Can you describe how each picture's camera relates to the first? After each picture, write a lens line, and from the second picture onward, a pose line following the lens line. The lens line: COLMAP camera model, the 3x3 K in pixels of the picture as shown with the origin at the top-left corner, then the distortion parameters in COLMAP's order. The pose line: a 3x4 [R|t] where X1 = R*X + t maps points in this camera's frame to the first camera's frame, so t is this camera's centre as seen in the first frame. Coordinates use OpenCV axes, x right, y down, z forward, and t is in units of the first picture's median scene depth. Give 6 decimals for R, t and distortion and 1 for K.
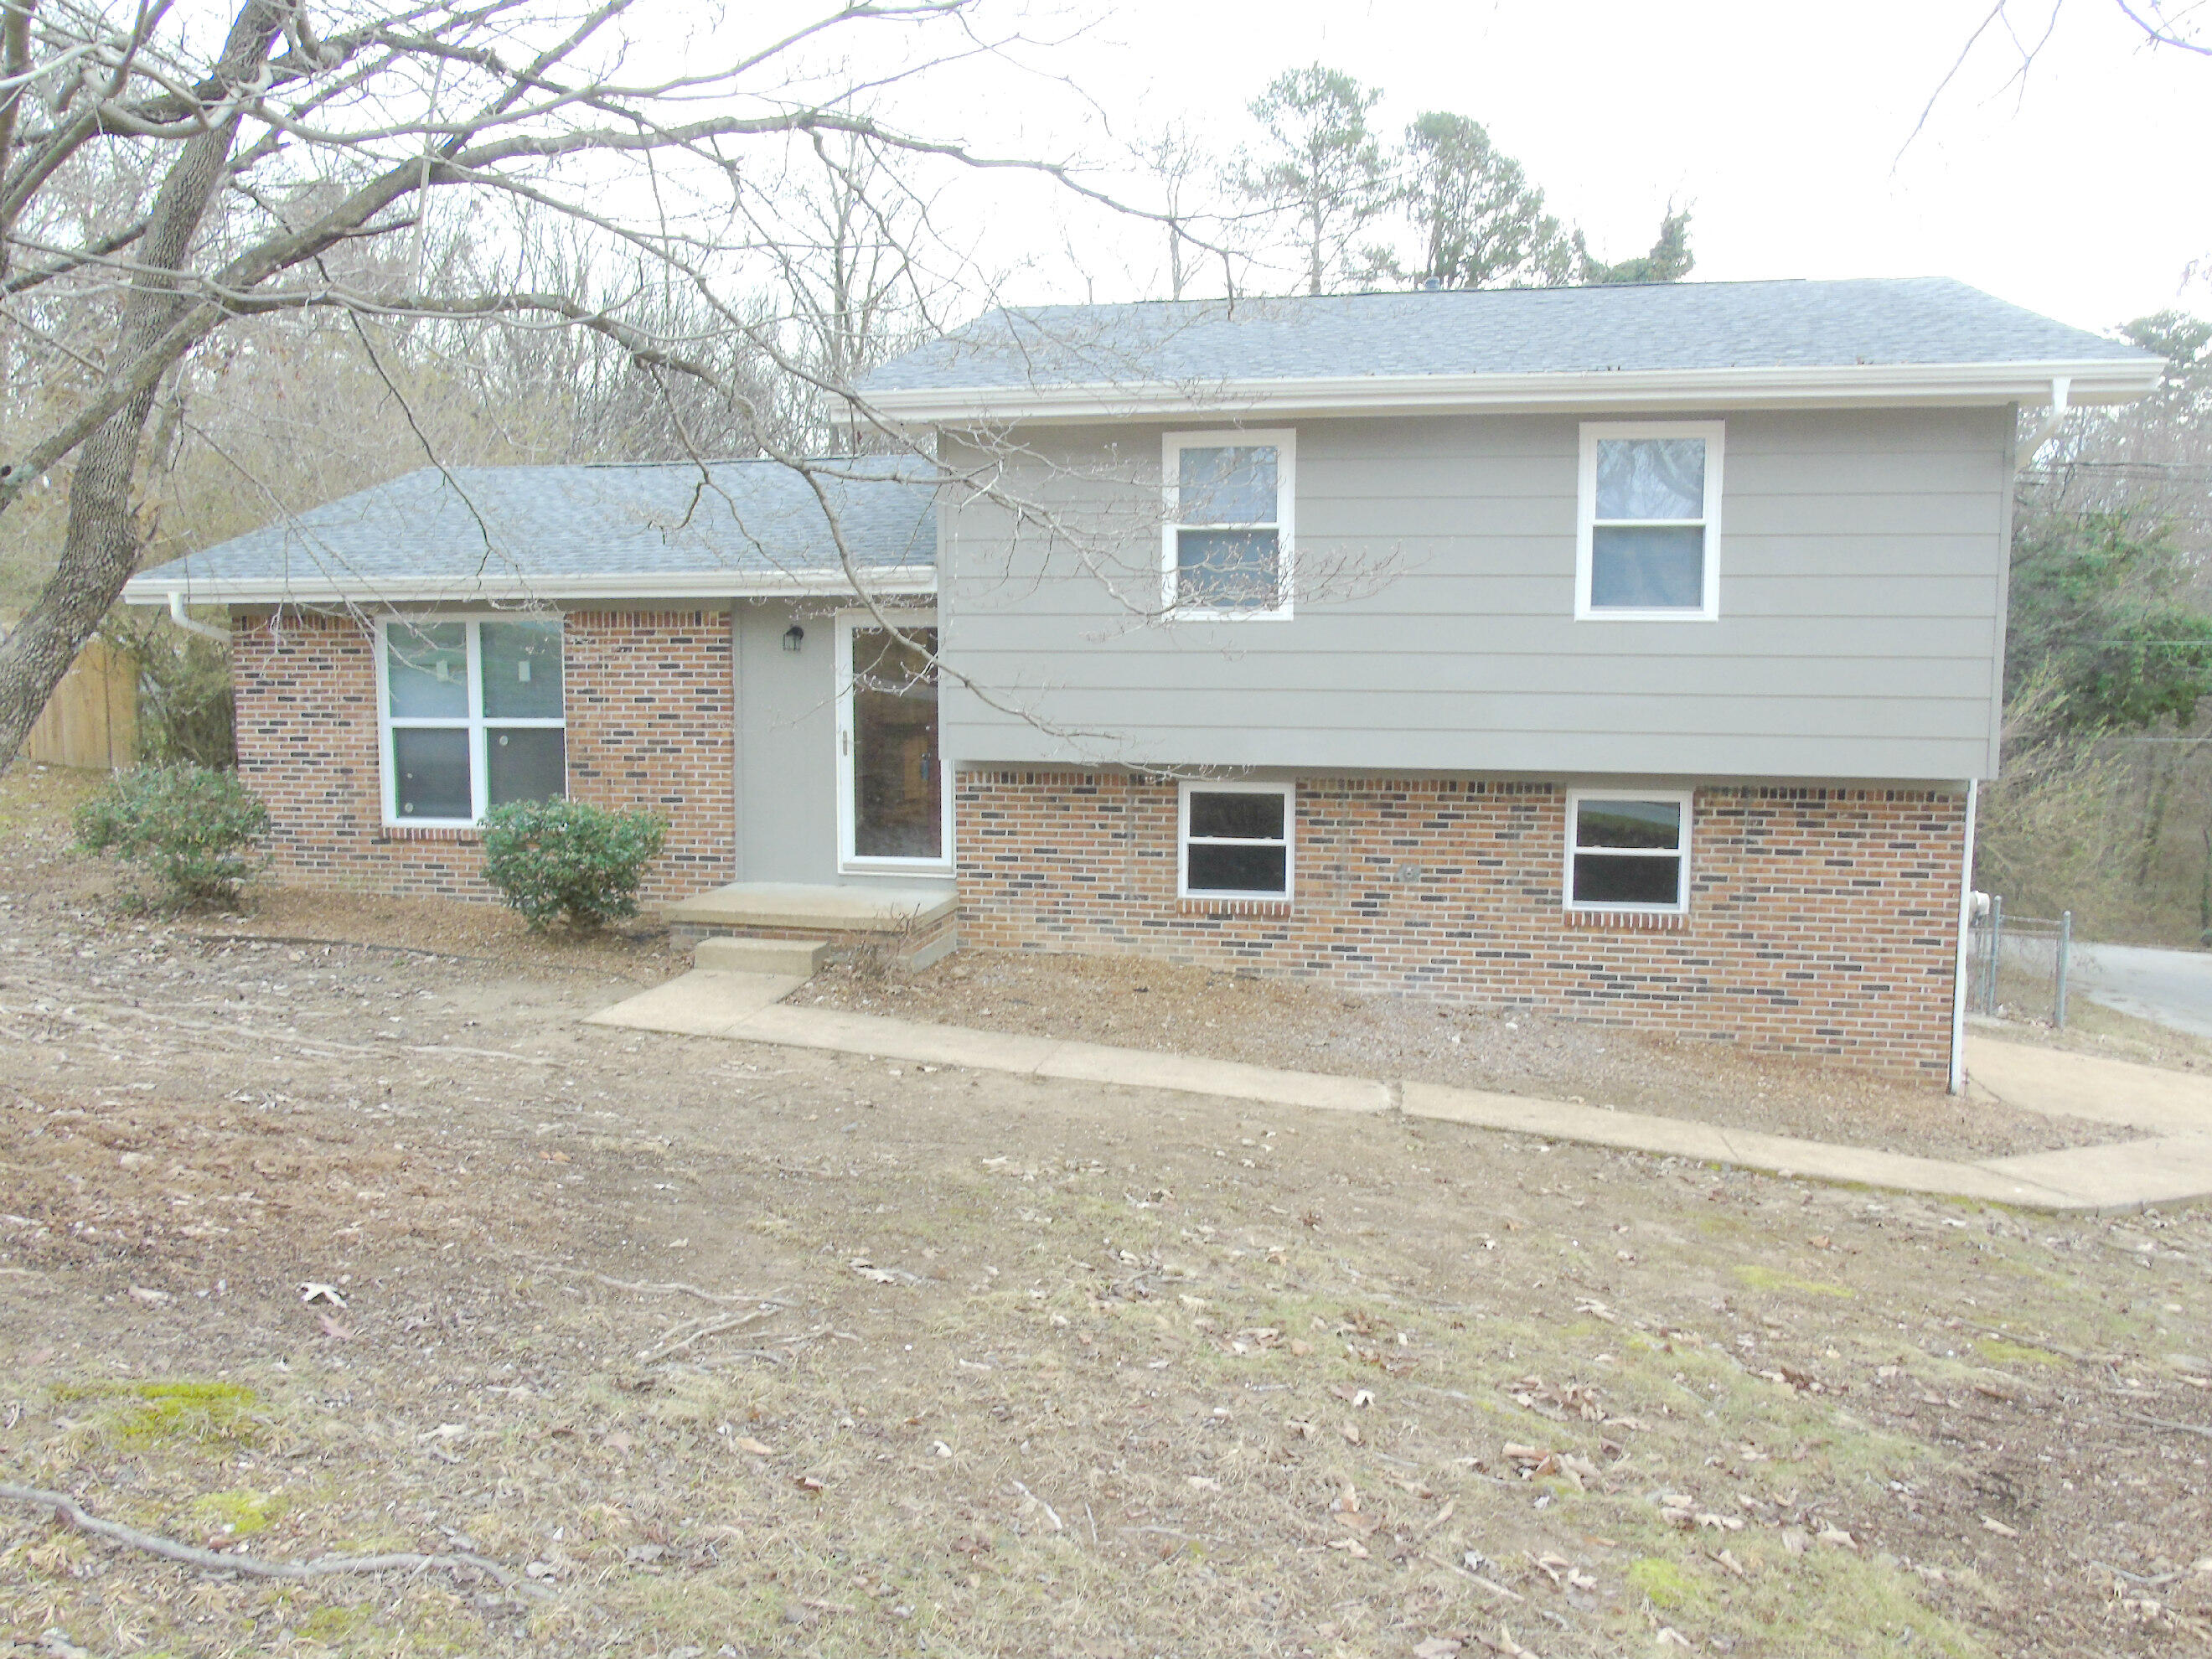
lens RADIAL K [[1618.6, 0, 1110.9], [0, 1618.6, 835.2], [0, 0, 1]] dist [-0.035772, 0.017011]
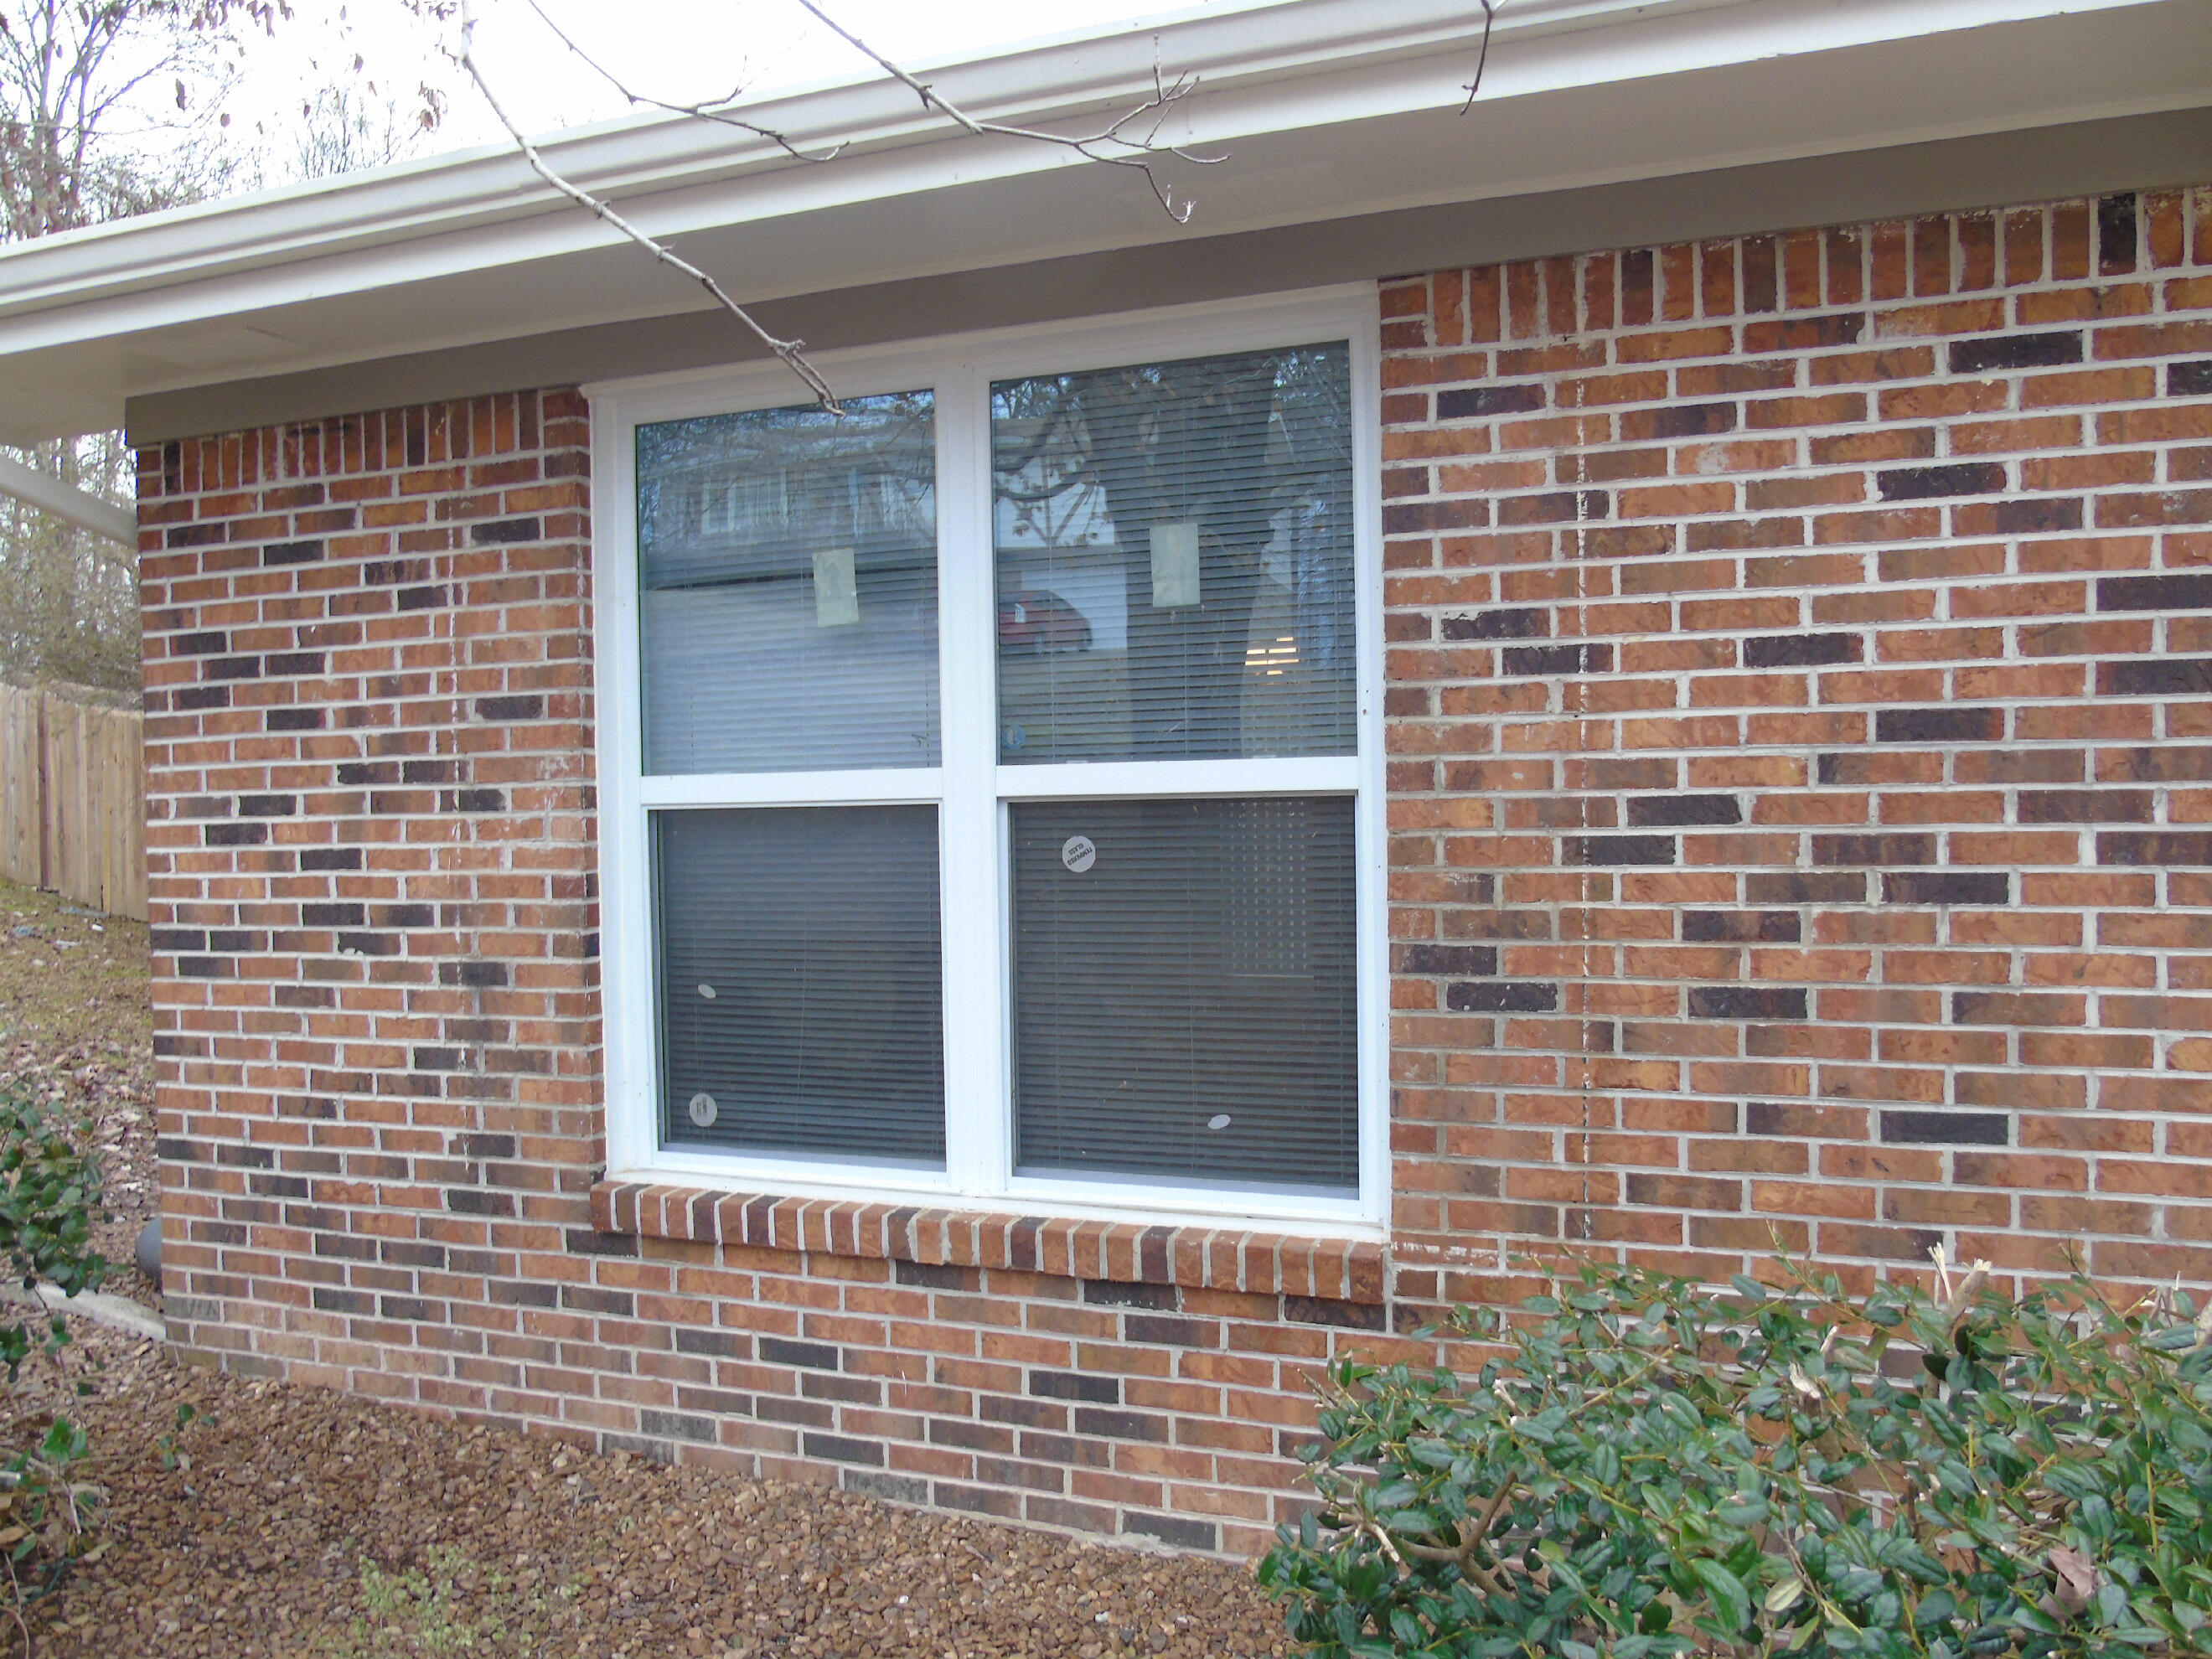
lens RADIAL K [[1618.6, 0, 1104.9], [0, 1618.6, 833.6], [0, 0, 1]] dist [-0.035772, 0.017011]
pose [[0.989895, -0.016377, -0.140855, -0.336845], [0.005581, 0.997038, -0.076701, -0.042664], [0.141694, 0.075140, 0.987055, 0.752663]]
